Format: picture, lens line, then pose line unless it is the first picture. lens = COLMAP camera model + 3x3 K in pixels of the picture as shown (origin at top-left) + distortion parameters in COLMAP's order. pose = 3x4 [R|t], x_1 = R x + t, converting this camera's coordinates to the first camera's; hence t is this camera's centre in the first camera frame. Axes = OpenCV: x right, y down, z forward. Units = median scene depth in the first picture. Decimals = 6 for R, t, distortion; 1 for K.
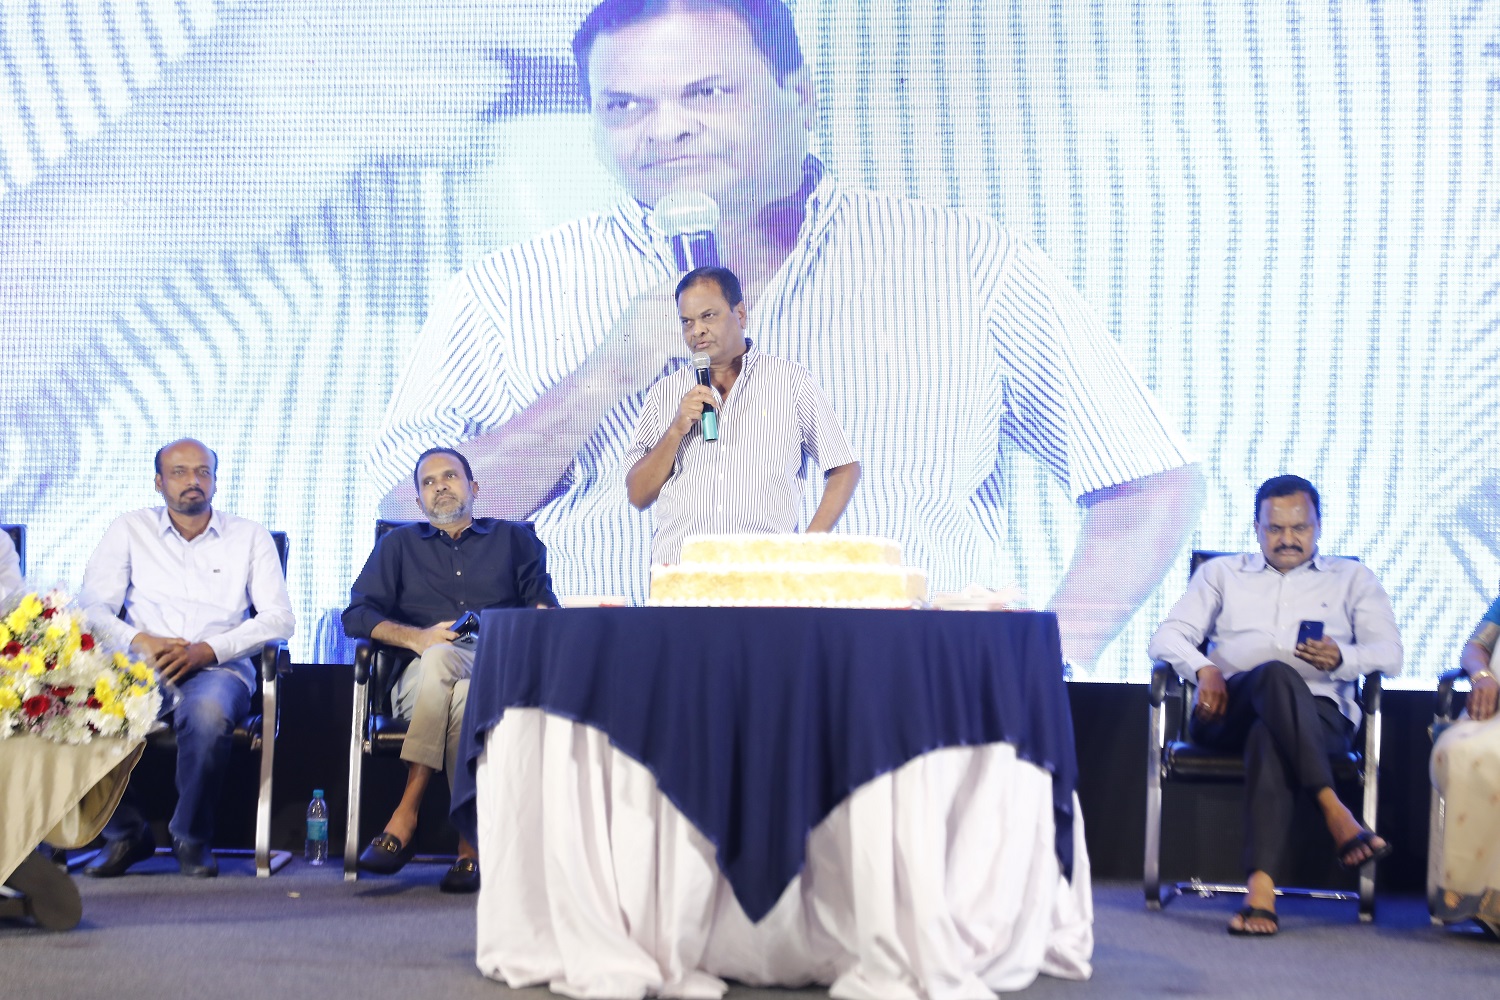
lens RADIAL K [[2722.0, 0, 749.7], [0, 2722.0, 505.4], [0, 0, 1]] dist [0.388903, 0.000000]
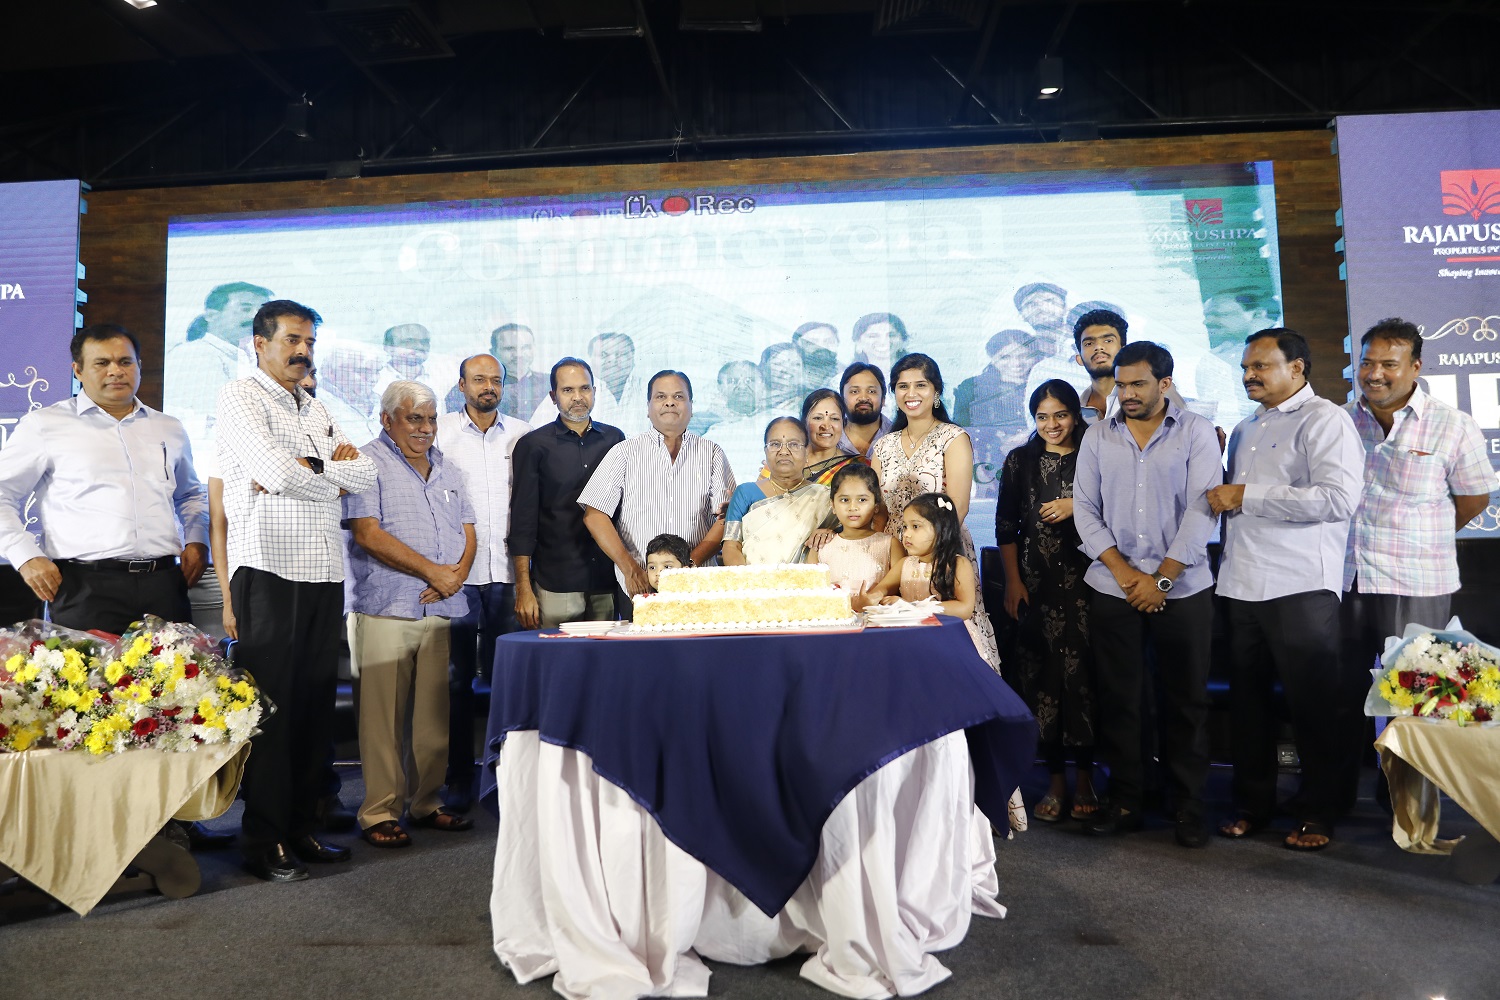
lens RADIAL K [[1041.9, 0, 752.9], [0, 1041.9, 495.9], [0, 0, 1]] dist [0.002925, -0.001184]
pose [[0.998055, -0.036794, 0.050328, -0.004771], [0.038154, 0.998925, -0.026327, -0.008211], [-0.049306, 0.028196, 0.998386, 0.519922]]
